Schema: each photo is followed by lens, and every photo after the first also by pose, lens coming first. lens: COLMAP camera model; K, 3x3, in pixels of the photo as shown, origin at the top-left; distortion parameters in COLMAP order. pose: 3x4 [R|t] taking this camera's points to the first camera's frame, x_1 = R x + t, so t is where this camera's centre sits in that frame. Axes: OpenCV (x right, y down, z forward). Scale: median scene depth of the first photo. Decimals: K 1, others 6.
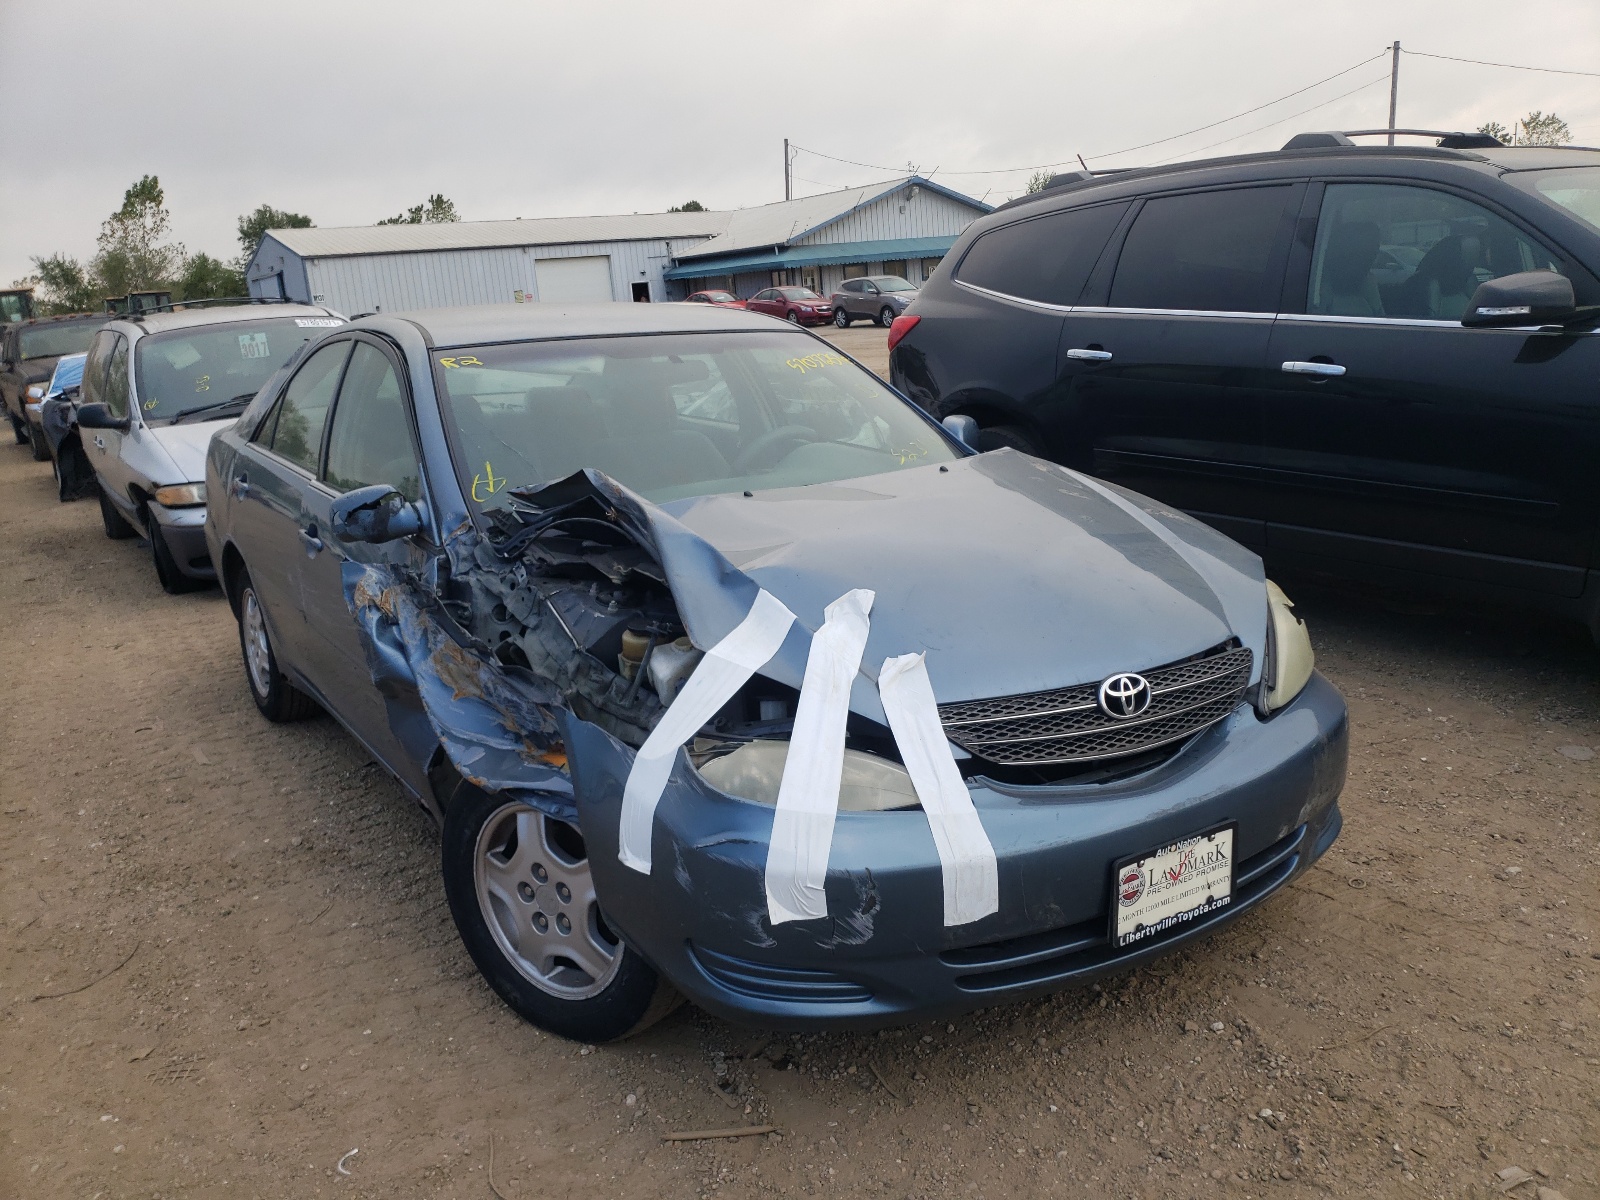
lens RADIAL K [[1204.5, 0, 796.6], [0, 1204.5, 585.3], [0, 0, 1]] dist [0.006295, -0.015213]
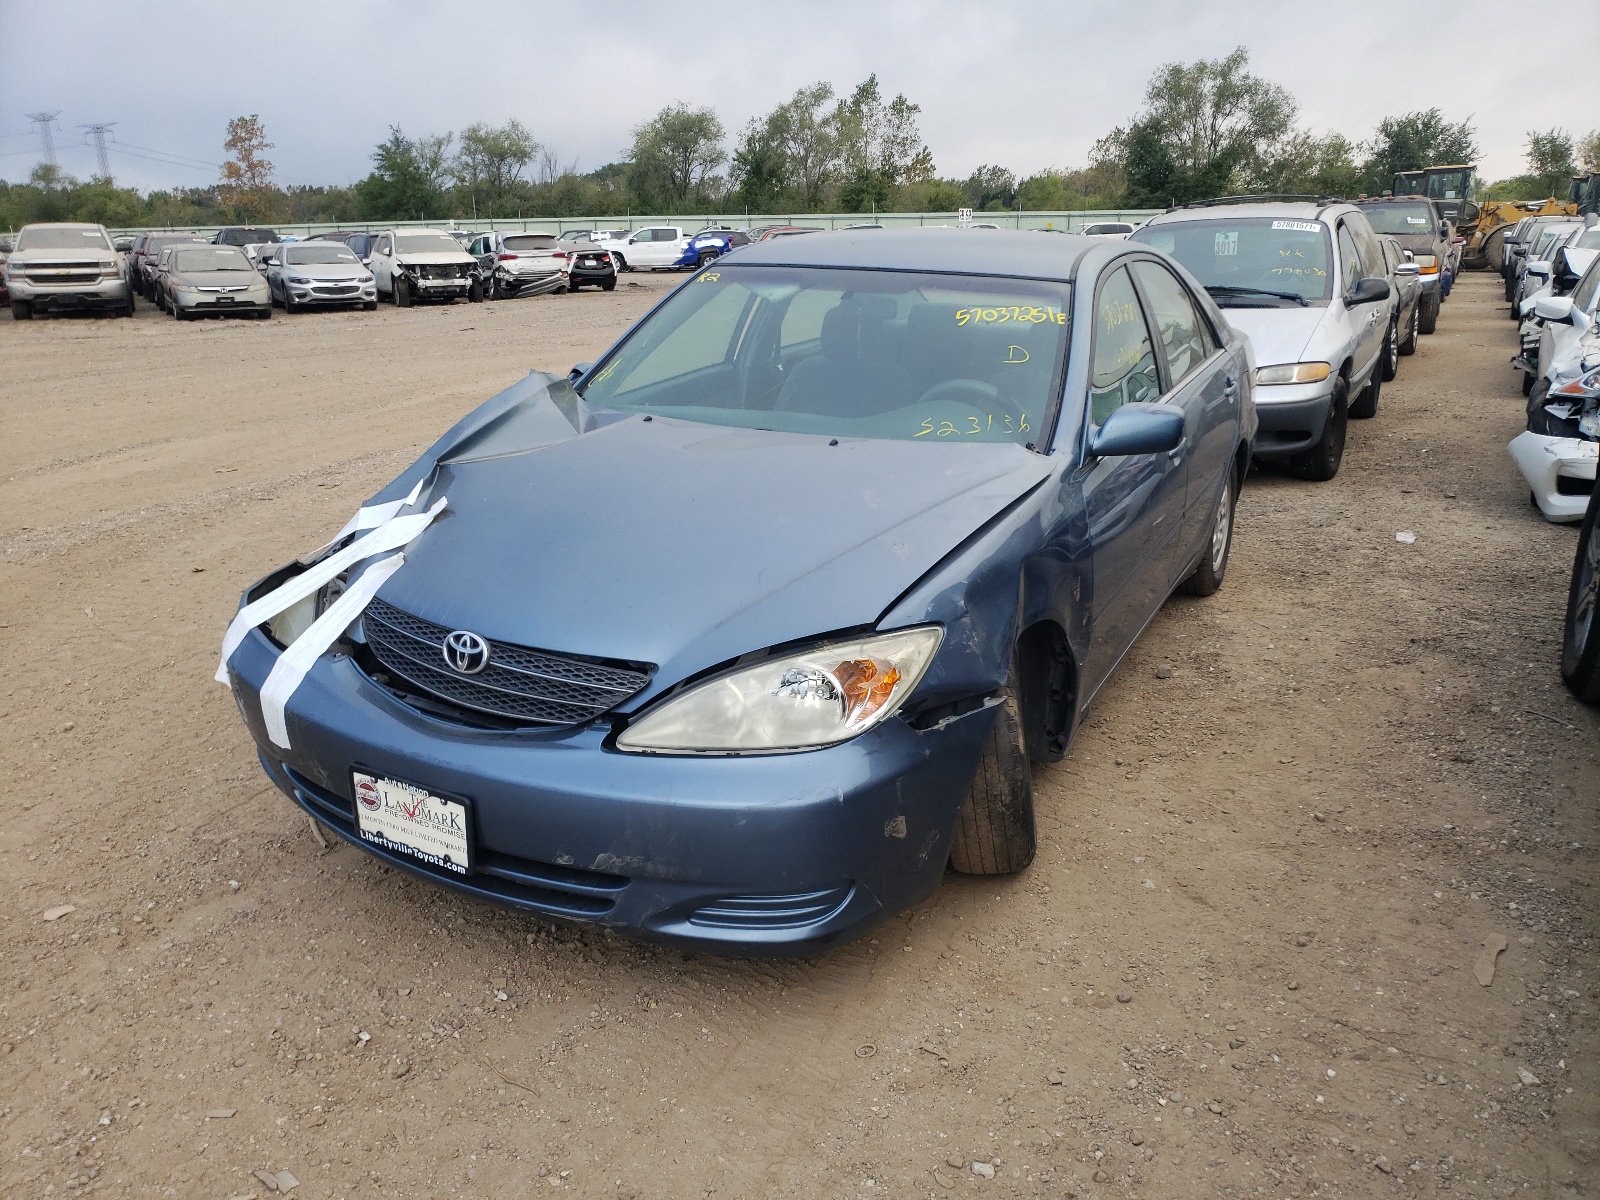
lens RADIAL K [[1204.5, 0, 798.8], [0, 1204.5, 608.2], [0, 0, 1]] dist [0.006295, -0.015213]
pose [[0.528219, 0.325258, -0.784342, 1.252688], [-0.239201, 0.943314, 0.230091, -0.260775], [0.814719, 0.066077, 0.576078, 0.622686]]
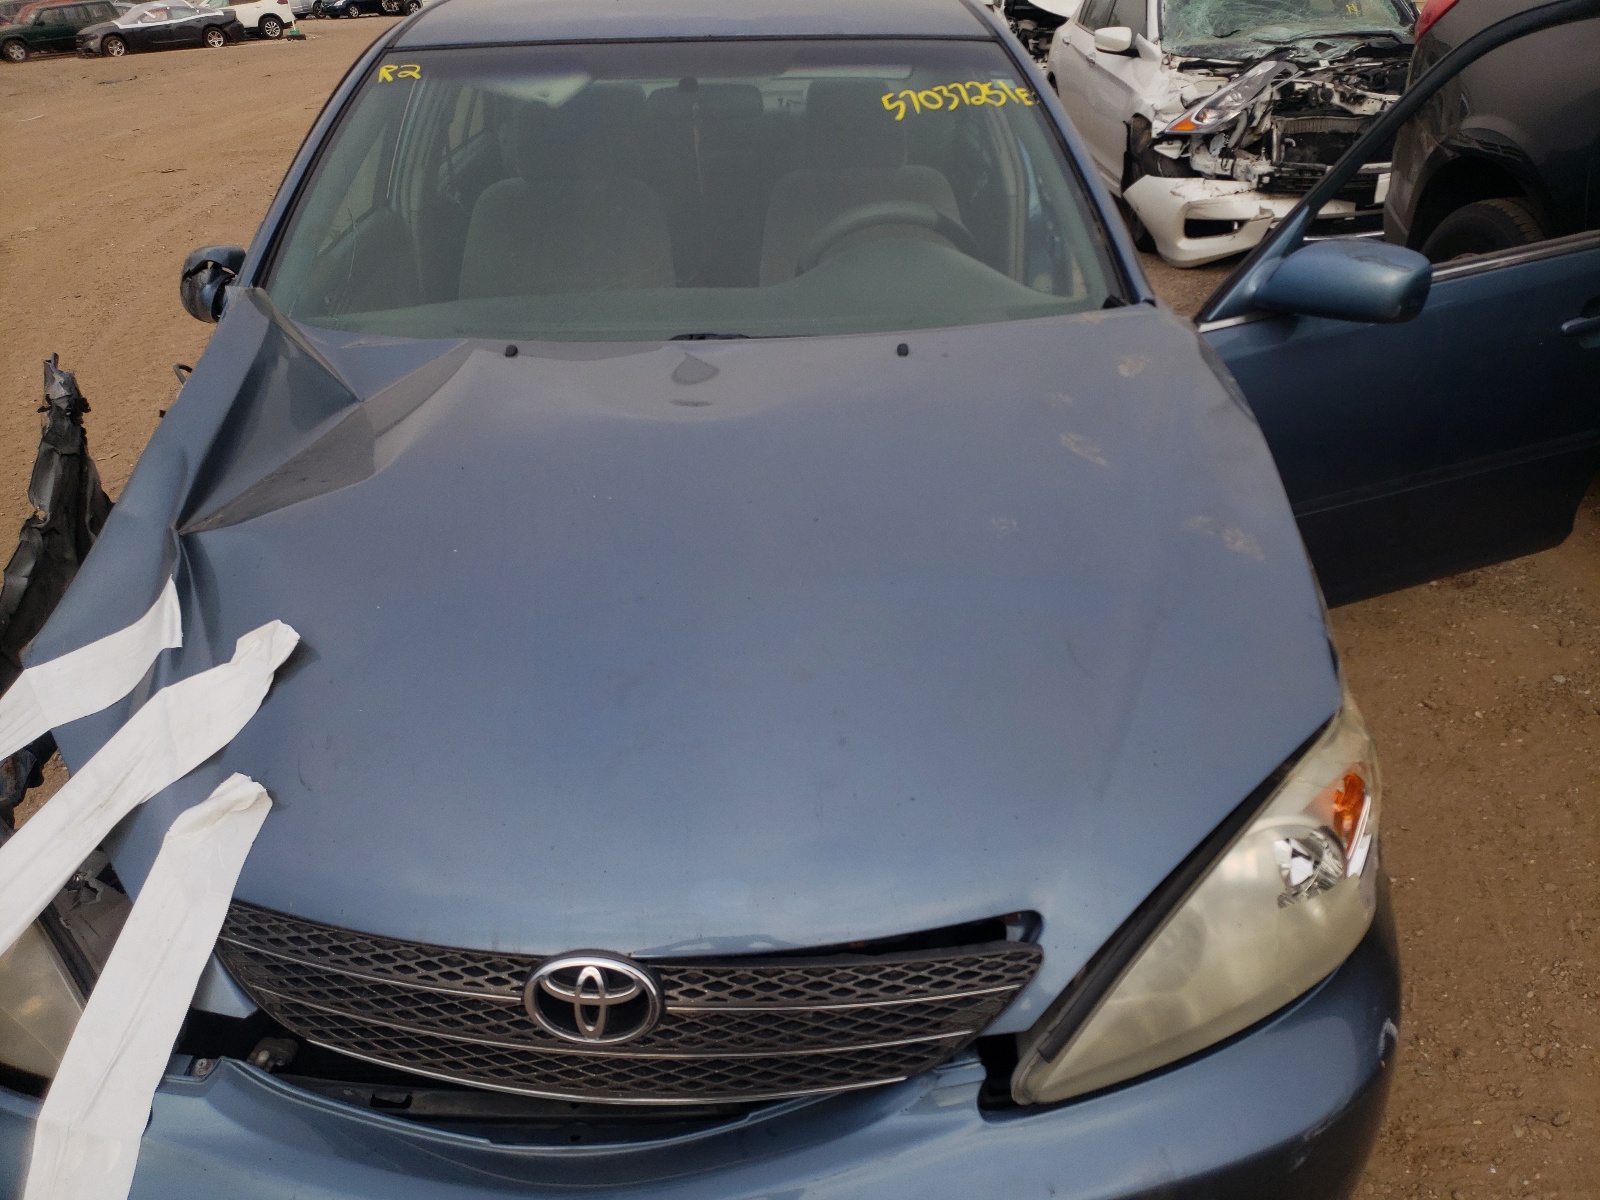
lens RADIAL K [[1228.9, 0, 794.5], [0, 1228.9, 610.4], [0, 0, 1]] dist [0.006215, 0.004070]
pose [[0.858612, 0.266708, -0.437782, 0.511586], [-0.138323, 0.942859, 0.303123, -0.210041], [0.493612, -0.199709, 0.846442, 0.660612]]
